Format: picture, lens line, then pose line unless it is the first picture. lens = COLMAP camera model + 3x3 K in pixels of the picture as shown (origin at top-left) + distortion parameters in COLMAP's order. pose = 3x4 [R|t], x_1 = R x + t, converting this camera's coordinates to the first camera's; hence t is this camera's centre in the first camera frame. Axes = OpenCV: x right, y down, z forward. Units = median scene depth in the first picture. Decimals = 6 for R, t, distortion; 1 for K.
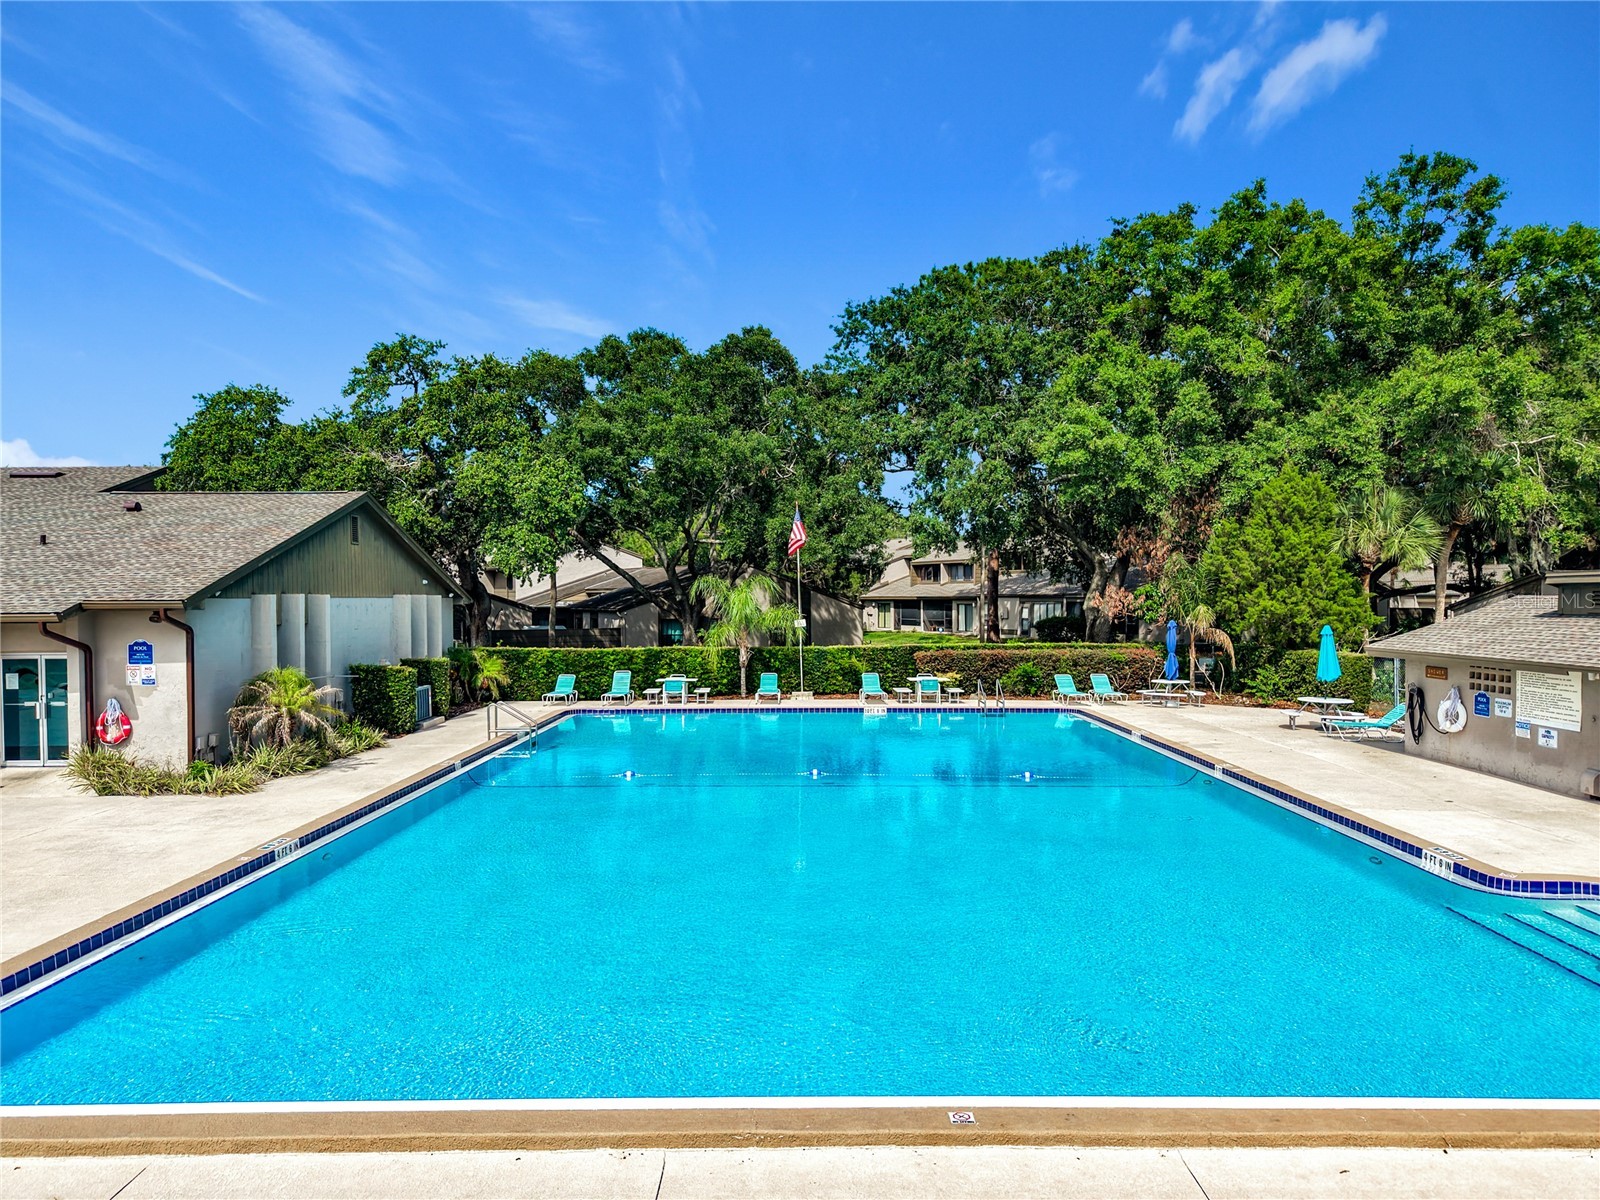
lens RADIAL K [[1066.4, 0, 804.0], [0, 1066.4, 622.2], [0, 0, 1]] dist [0.002053, 0.001936]
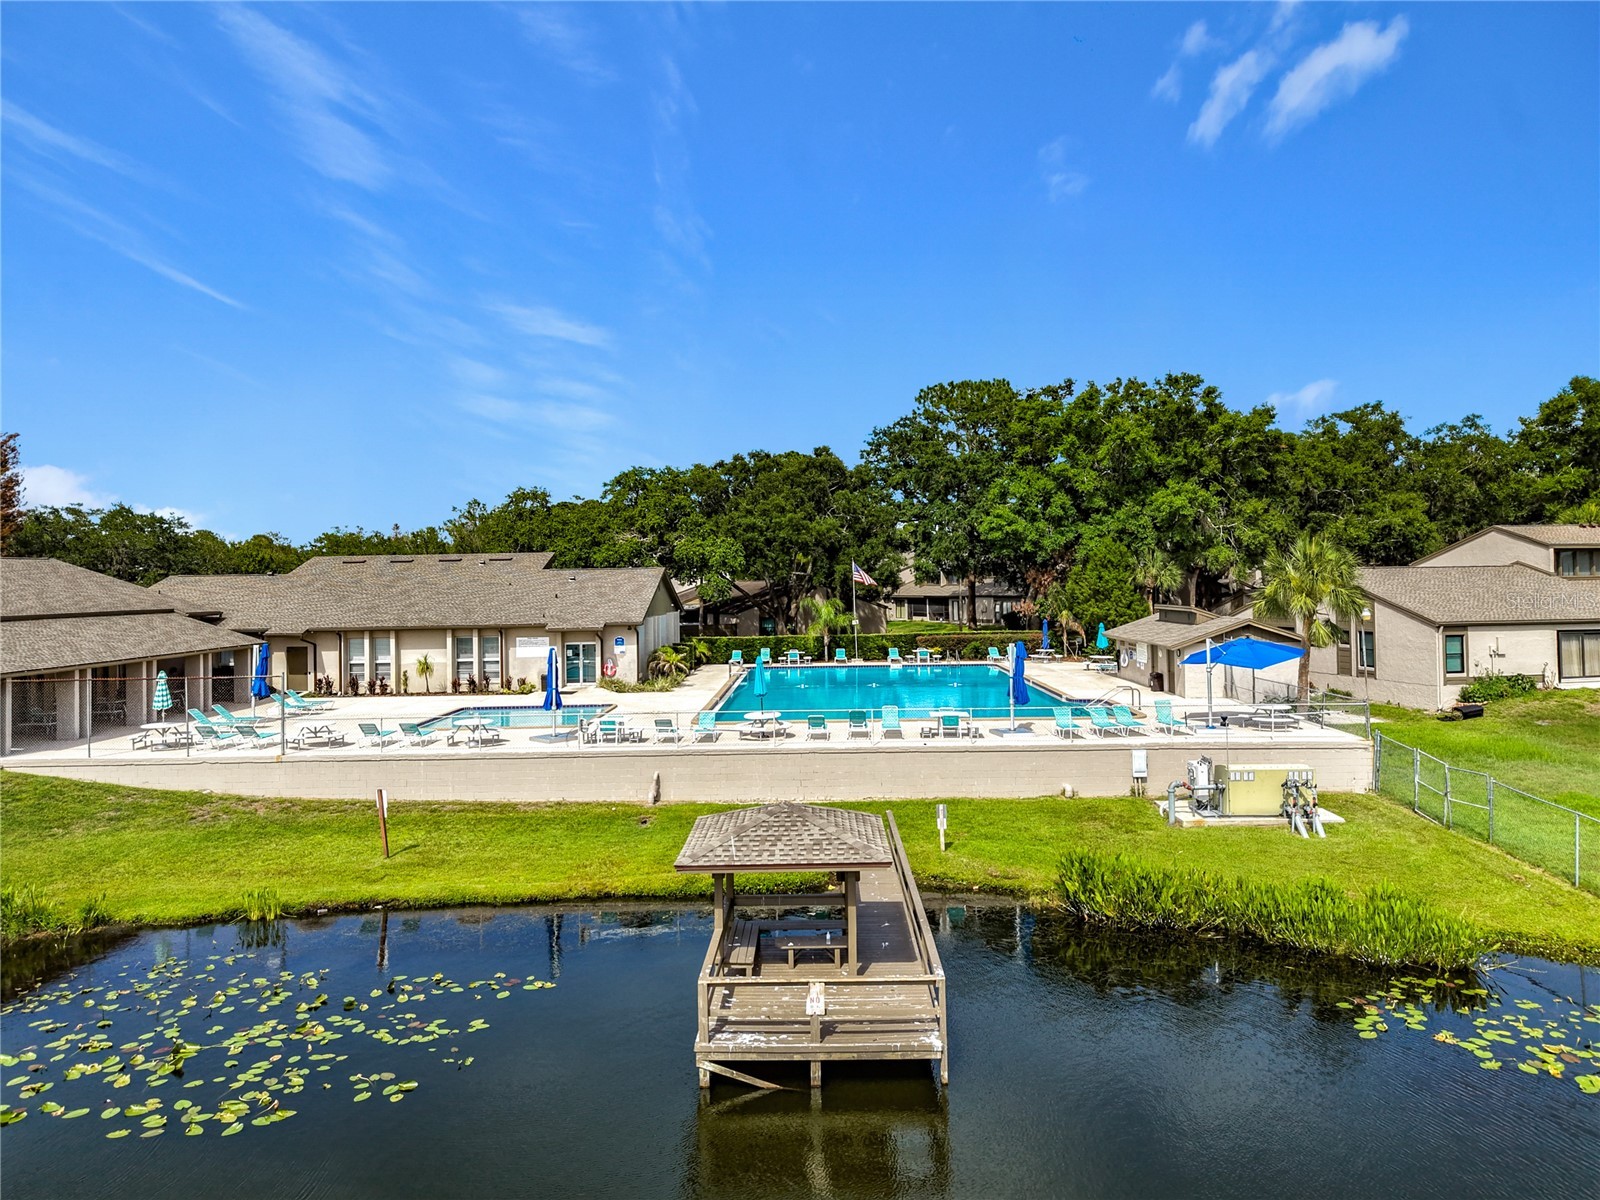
lens RADIAL K [[1091.8, 0, 807.9], [0, 1091.8, 581.4], [0, 0, 1]] dist [0.035760, -0.043527]
pose [[0.999866, -0.013343, -0.009464, -0.071095], [0.013133, 0.999674, -0.021911, -0.031054], [0.009753, 0.021784, 0.999715, -0.971648]]
